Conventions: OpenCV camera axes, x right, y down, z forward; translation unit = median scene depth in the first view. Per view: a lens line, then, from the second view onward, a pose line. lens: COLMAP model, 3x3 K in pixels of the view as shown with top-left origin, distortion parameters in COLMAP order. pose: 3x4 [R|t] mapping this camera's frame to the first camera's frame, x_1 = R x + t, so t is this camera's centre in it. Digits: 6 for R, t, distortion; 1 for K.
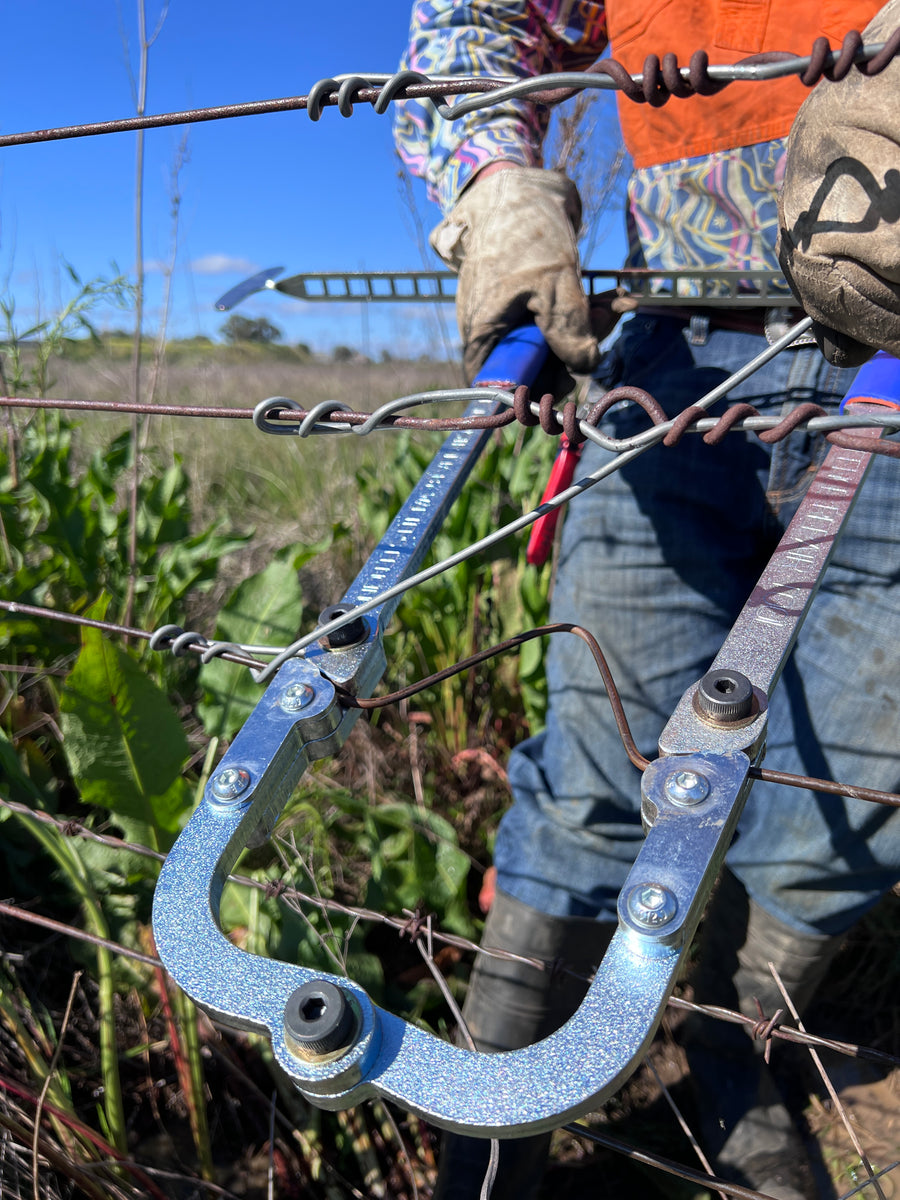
lens RADIAL K [[915.9, 0, 447.1], [0, 915.9, 589.2], [0, 0, 1]] dist [0.046560, -0.060415]
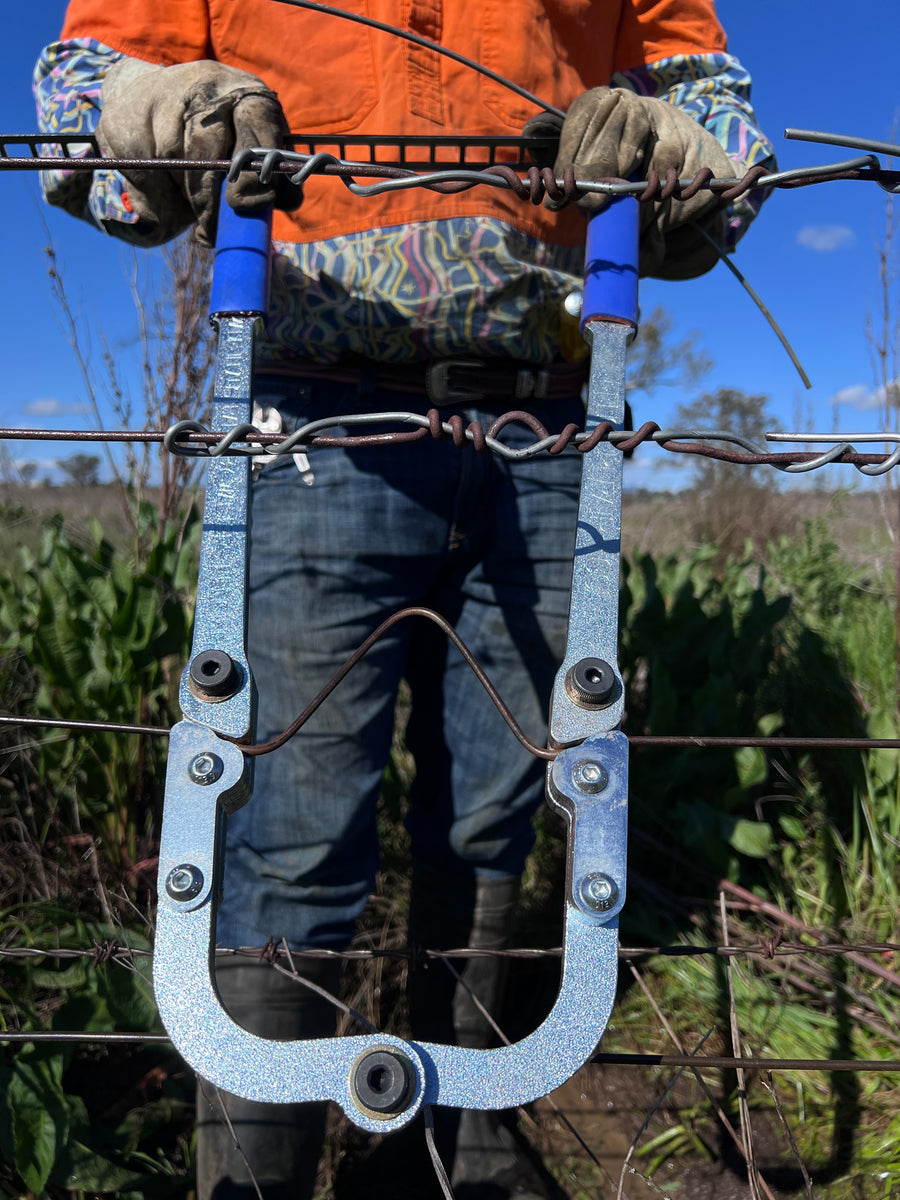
lens RADIAL K [[913.4, 0, 436.3], [0, 913.4, 596.4], [0, 0, 1]] dist [0.055315, -0.075549]
pose [[0.906521, -0.041319, 0.420133, -0.116765], [0.092777, 0.990367, -0.102785, 0.040071], [-0.411839, 0.132156, 0.901623, -0.019158]]
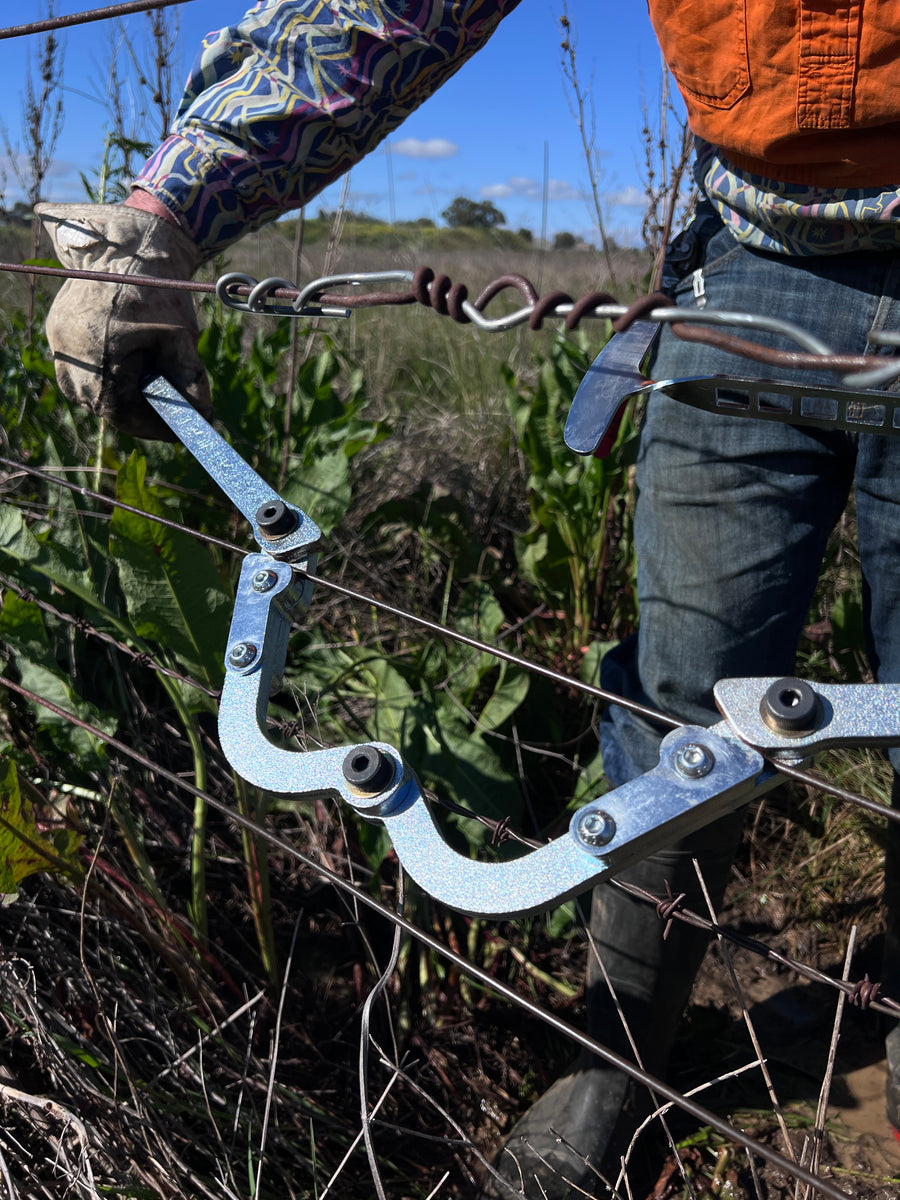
lens RADIAL K [[915.9, 0, 458.8], [0, 915.9, 600.5], [0, 0, 1]] dist [0.046560, -0.060415]
pose [[0.975050, 0.101858, -0.197238, 0.100200], [-0.077272, 0.988683, 0.128585, 0.002988], [0.208103, -0.110136, 0.971886, -0.011136]]
